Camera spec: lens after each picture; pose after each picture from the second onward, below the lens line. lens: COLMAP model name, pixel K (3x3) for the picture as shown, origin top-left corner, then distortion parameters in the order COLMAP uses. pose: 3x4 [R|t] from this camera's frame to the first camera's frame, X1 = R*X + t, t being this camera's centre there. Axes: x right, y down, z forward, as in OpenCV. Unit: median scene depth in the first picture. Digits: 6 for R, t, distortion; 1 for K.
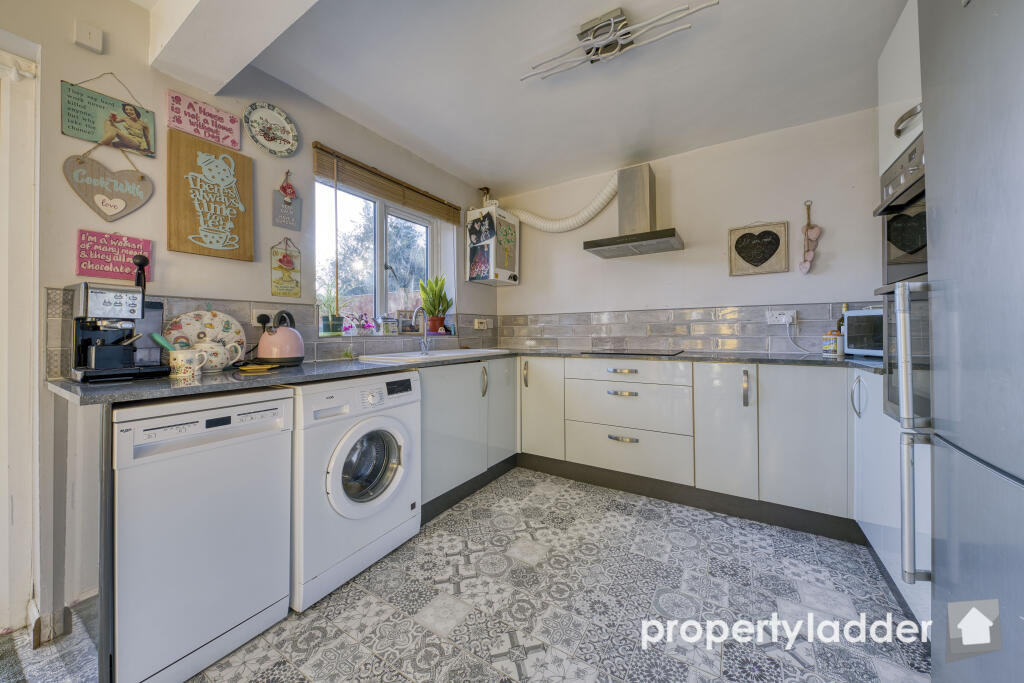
lens RADIAL K [[355.0, 0, 505.8], [0, 355.0, 331.9], [0, 0, 1]] dist [0.007985, -0.002943]
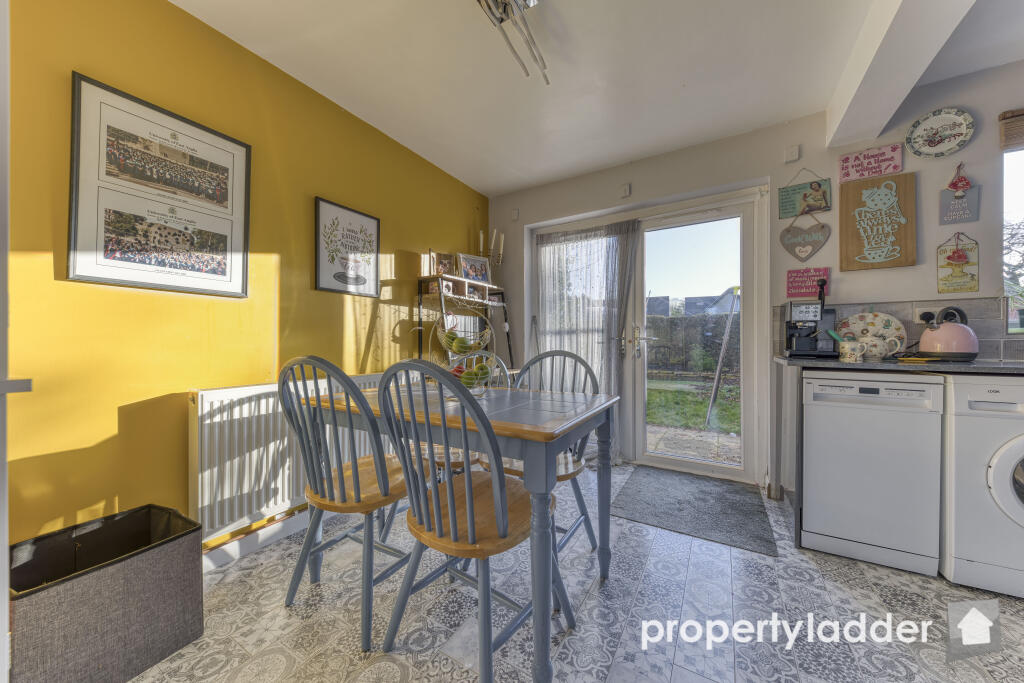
lens RADIAL K [[355.0, 0, 517.2], [0, 355.0, 343.6], [0, 0, 1]] dist [0.007985, -0.002943]
pose [[0.044929, 0.004090, -0.998982, 0.345600], [0.000485, 0.999991, 0.004116, 0.041844], [0.998990, -0.000670, 0.044926, -0.285557]]
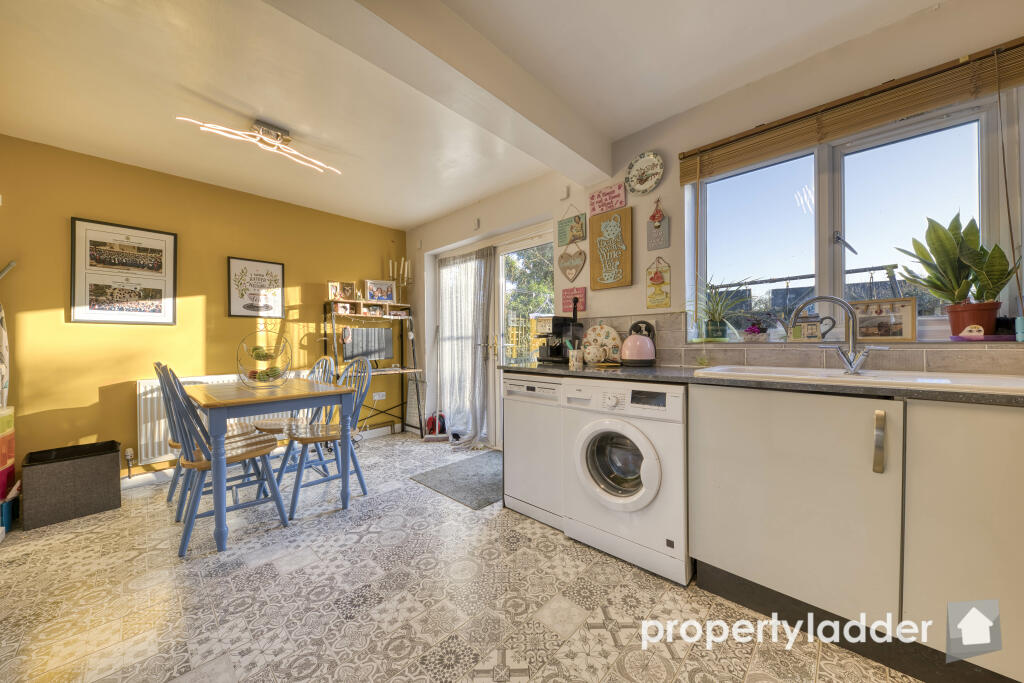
lens RADIAL K [[355.0, 0, 520.7], [0, 355.0, 342.1], [0, 0, 1]] dist [0.007985, -0.002943]
pose [[-0.177804, 0.006672, -0.984043, 0.658818], [0.007984, 0.999954, 0.005337, 0.002870], [0.984034, -0.006908, -0.177849, 0.838874]]
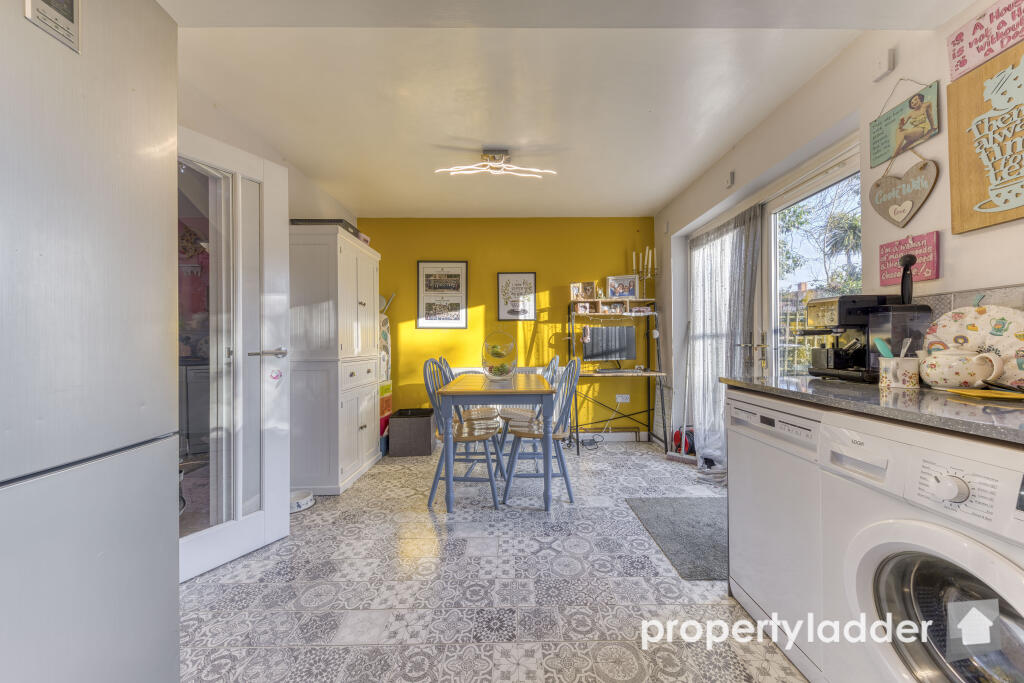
lens RADIAL K [[355.0, 0, 512.8], [0, 355.0, 340.9], [0, 0, 1]] dist [0.007985, -0.002943]
pose [[-0.841203, 0.007779, -0.540663, 0.286977], [0.009869, 0.999951, -0.000968, 0.001923], [0.540629, -0.006150, -0.841238, 0.983454]]
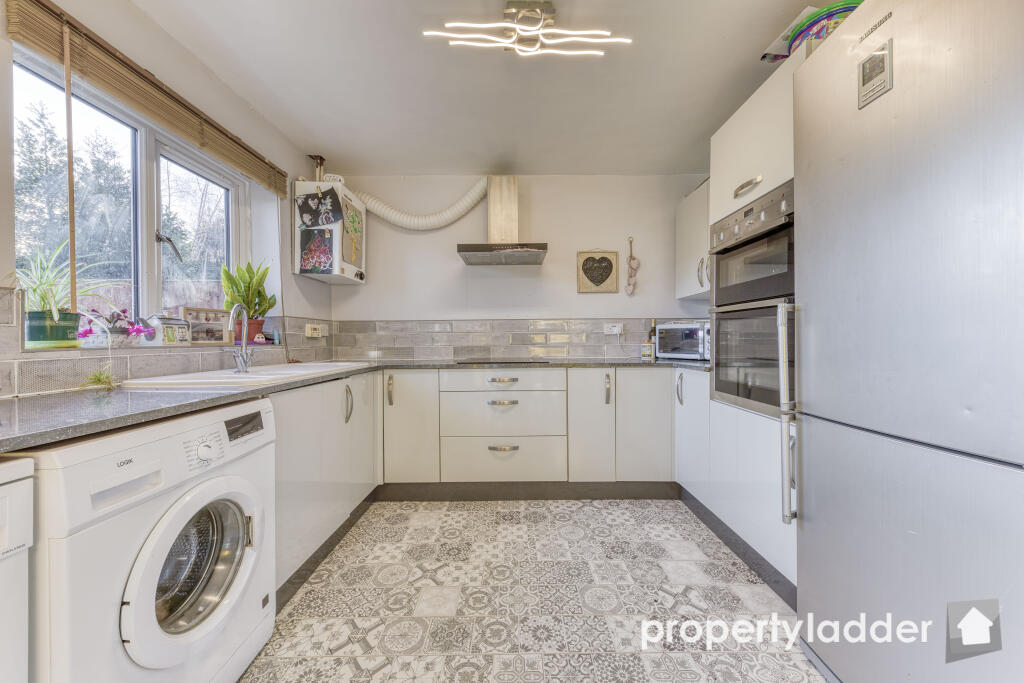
lens RADIAL K [[355.0, 0, 506.3], [0, 355.0, 344.5], [0, 0, 1]] dist [0.007985, -0.002943]
pose [[0.843658, -0.004944, 0.536858, -0.248438], [-0.000075, 0.999957, 0.009326, 0.002029], [-0.536880, -0.007908, 0.843621, 0.205993]]
